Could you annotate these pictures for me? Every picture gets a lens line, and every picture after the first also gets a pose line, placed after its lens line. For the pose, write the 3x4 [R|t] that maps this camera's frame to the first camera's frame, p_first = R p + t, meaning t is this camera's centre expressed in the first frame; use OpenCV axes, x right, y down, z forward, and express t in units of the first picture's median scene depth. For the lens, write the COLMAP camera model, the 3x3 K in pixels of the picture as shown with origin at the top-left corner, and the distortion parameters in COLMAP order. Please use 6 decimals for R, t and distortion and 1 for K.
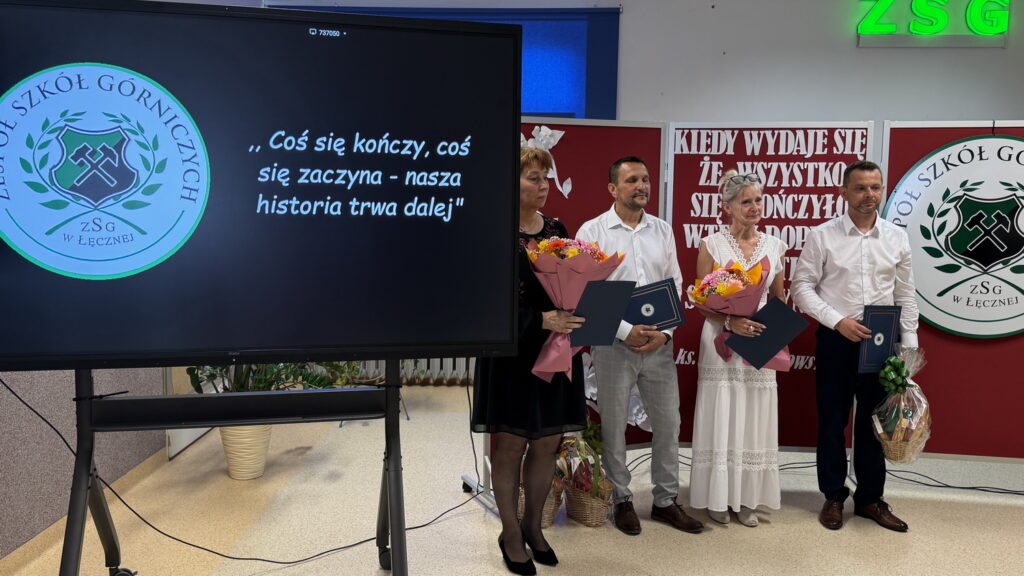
lens RADIAL K [[951.7, 0, 494.8], [0, 951.7, 293.0], [0, 0, 1]] dist [0.046009, 0.000000]
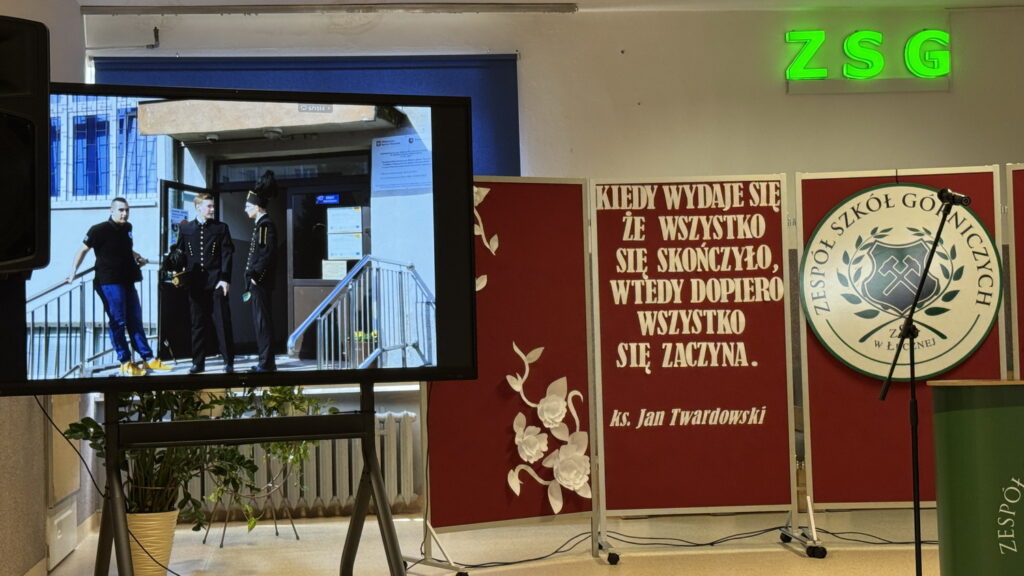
lens RADIAL K [[1719.3, 0, 517.3], [0, 1719.3, 289.2], [0, 0, 1]] dist [0.153291, 0.000000]
pose [[0.988156, -0.036144, 0.149138, -0.164798], [0.055084, 0.990640, -0.124894, 0.156041], [-0.143227, 0.131630, 0.980897, -0.741037]]
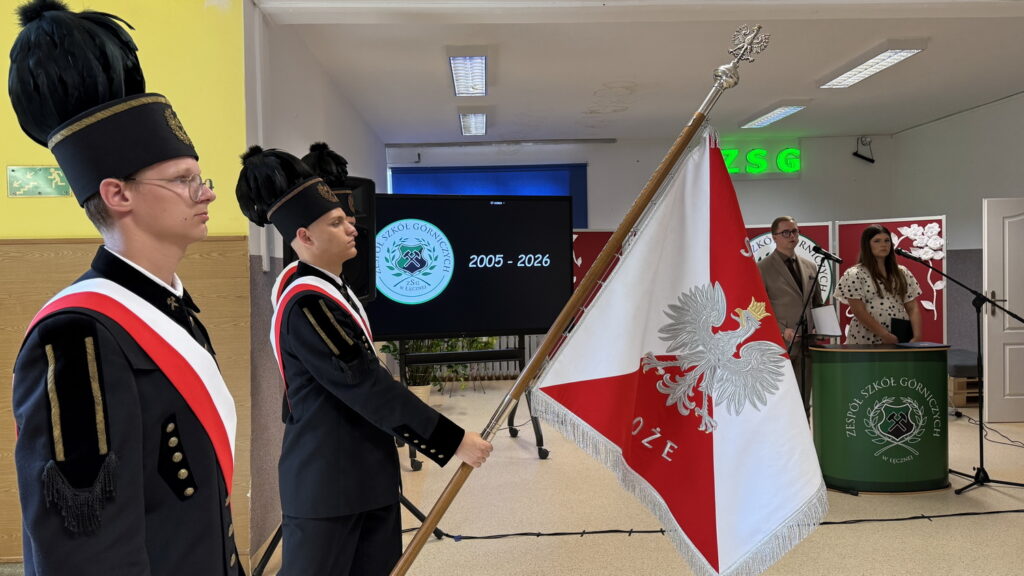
lens RADIAL K [[774.8, 0, 490.5], [0, 774.8, 291.0], [0, 0, 1]] dist [0.029672, -0.053190]
pose [[0.998501, -0.035932, 0.041278, -0.183381], [0.039174, 0.995975, -0.080619, 0.077191], [-0.038215, 0.082115, 0.995890, -0.641867]]
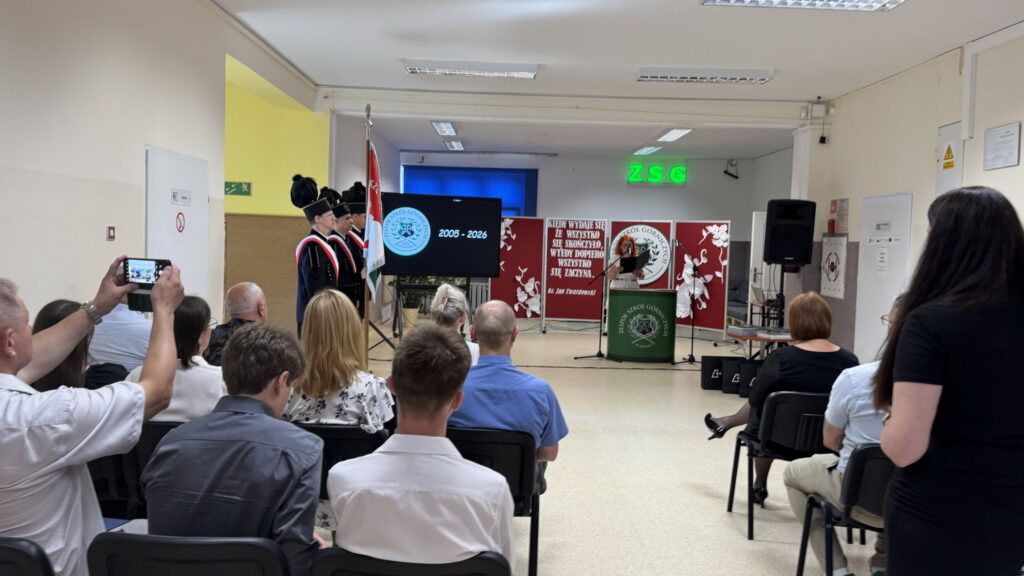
lens RADIAL K [[736.2, 0, 509.3], [0, 736.2, 281.6], [0, 0, 1]] dist [0.092365, 0.002180]
pose [[0.998870, 0.017745, 0.044088, -0.051168], [-0.015536, 0.998631, -0.049947, 0.169157], [-0.044914, 0.049206, 0.997778, -1.515447]]
